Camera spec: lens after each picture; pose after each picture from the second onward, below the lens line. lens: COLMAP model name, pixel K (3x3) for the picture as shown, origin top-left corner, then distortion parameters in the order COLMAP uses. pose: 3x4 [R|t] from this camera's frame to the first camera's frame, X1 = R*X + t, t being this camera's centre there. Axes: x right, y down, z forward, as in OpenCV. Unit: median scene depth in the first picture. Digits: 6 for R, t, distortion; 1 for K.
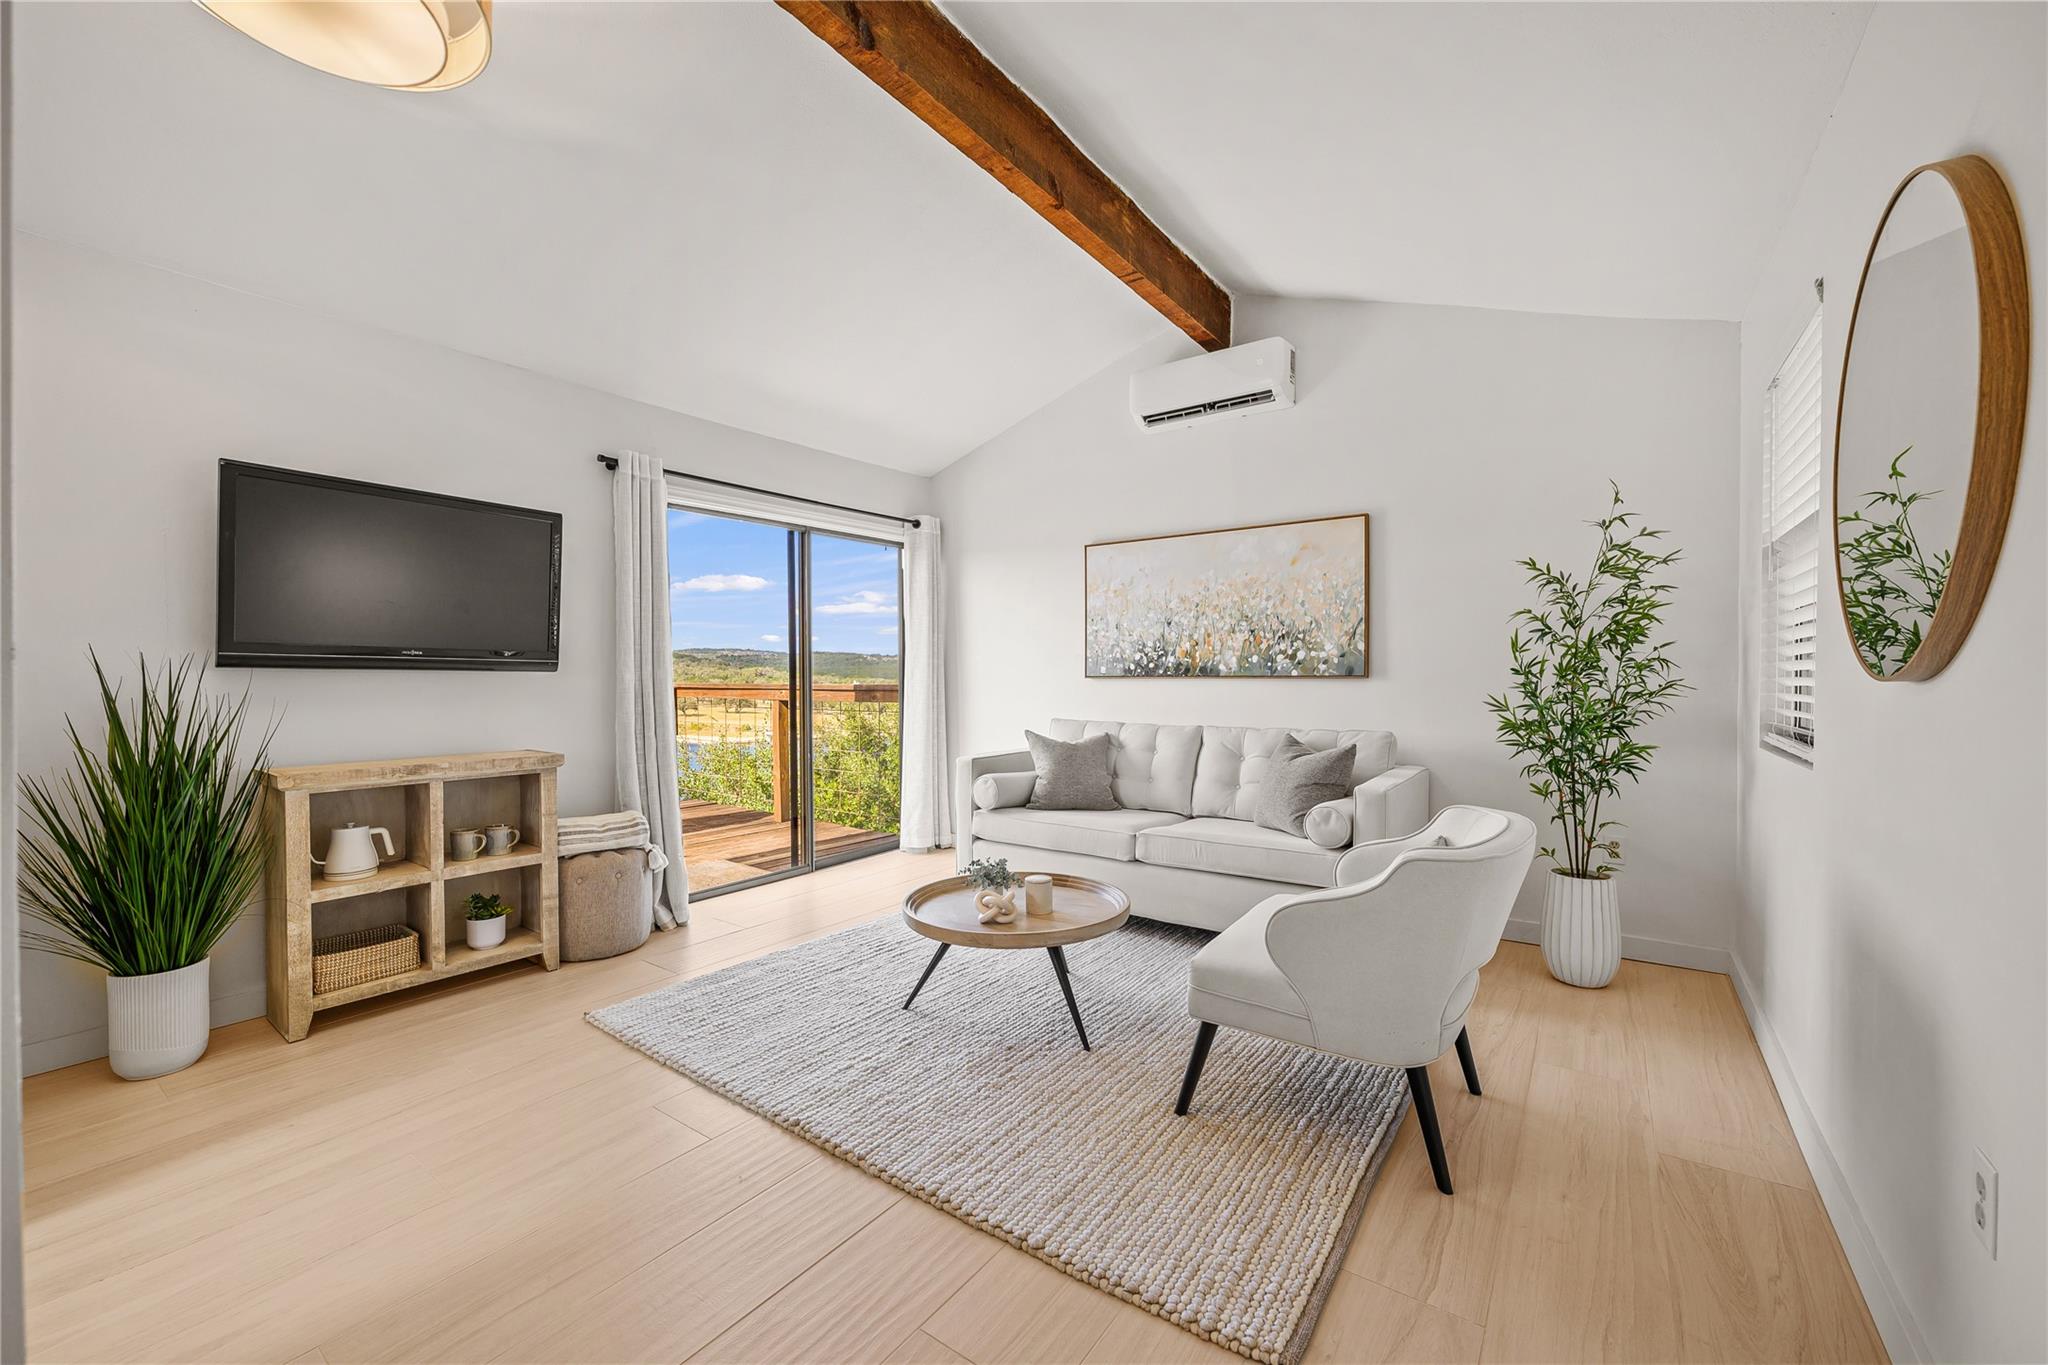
lens RADIAL K [[808.3, 0, 1024.0], [0, 808.3, 682.5], [0, 0, 1]] dist [-0.000290, -0.000022]
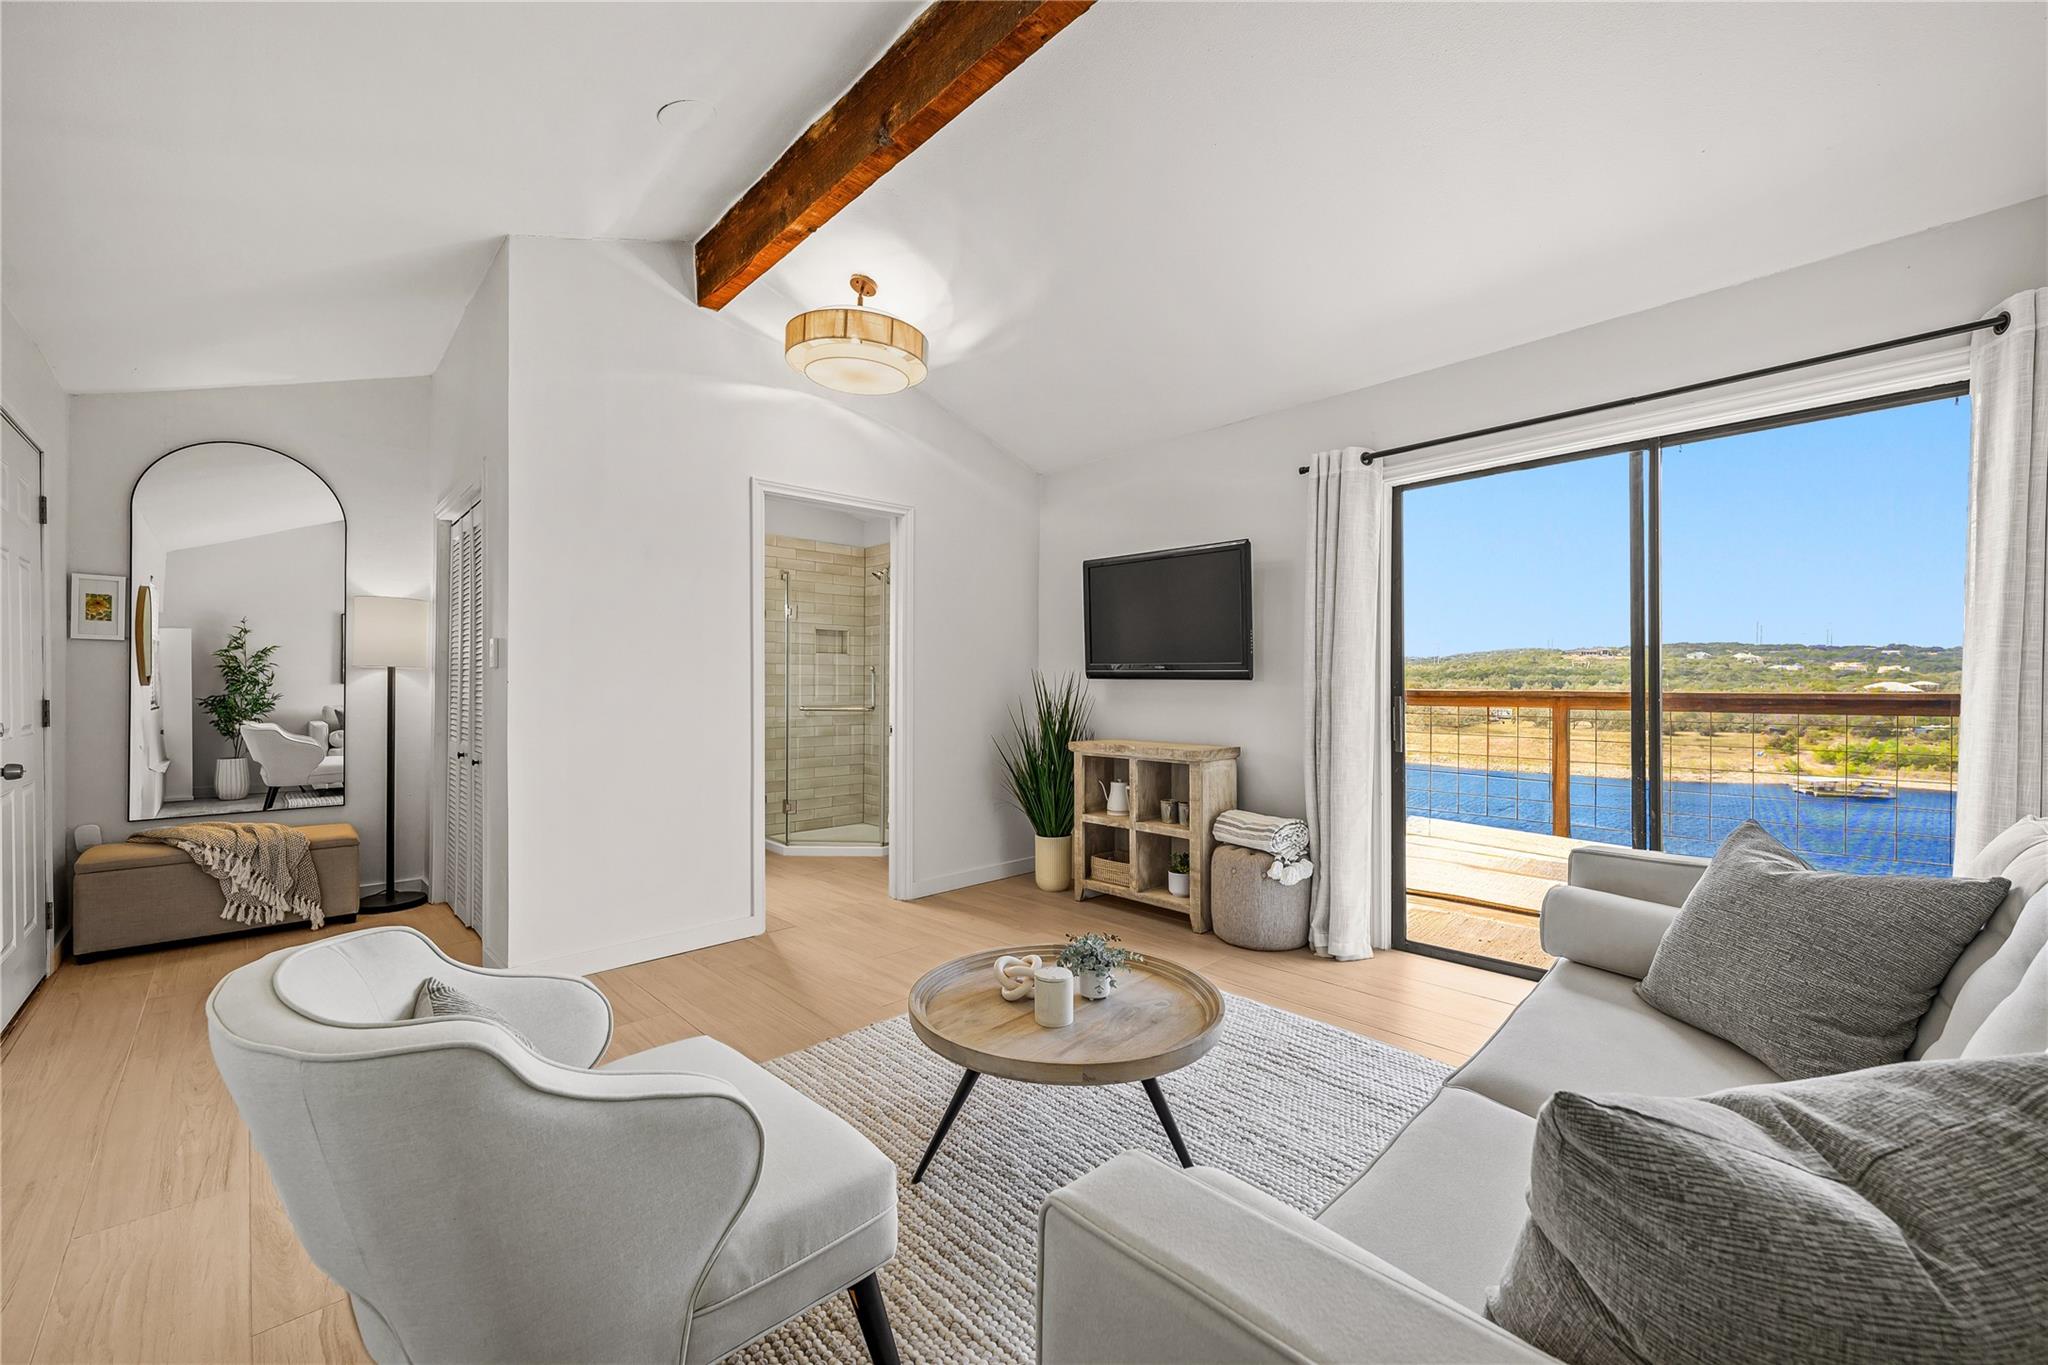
lens RADIAL K [[808.3, 0, 1024.0], [0, 808.3, 682.5], [0, 0, 1]] dist [-0.000290, -0.000022]
pose [[-0.183859, -0.001019, -0.982952, 0.657926], [-0.007022, 0.999975, 0.000277, -0.009013], [0.982928, 0.006954, -0.183861, 1.014713]]
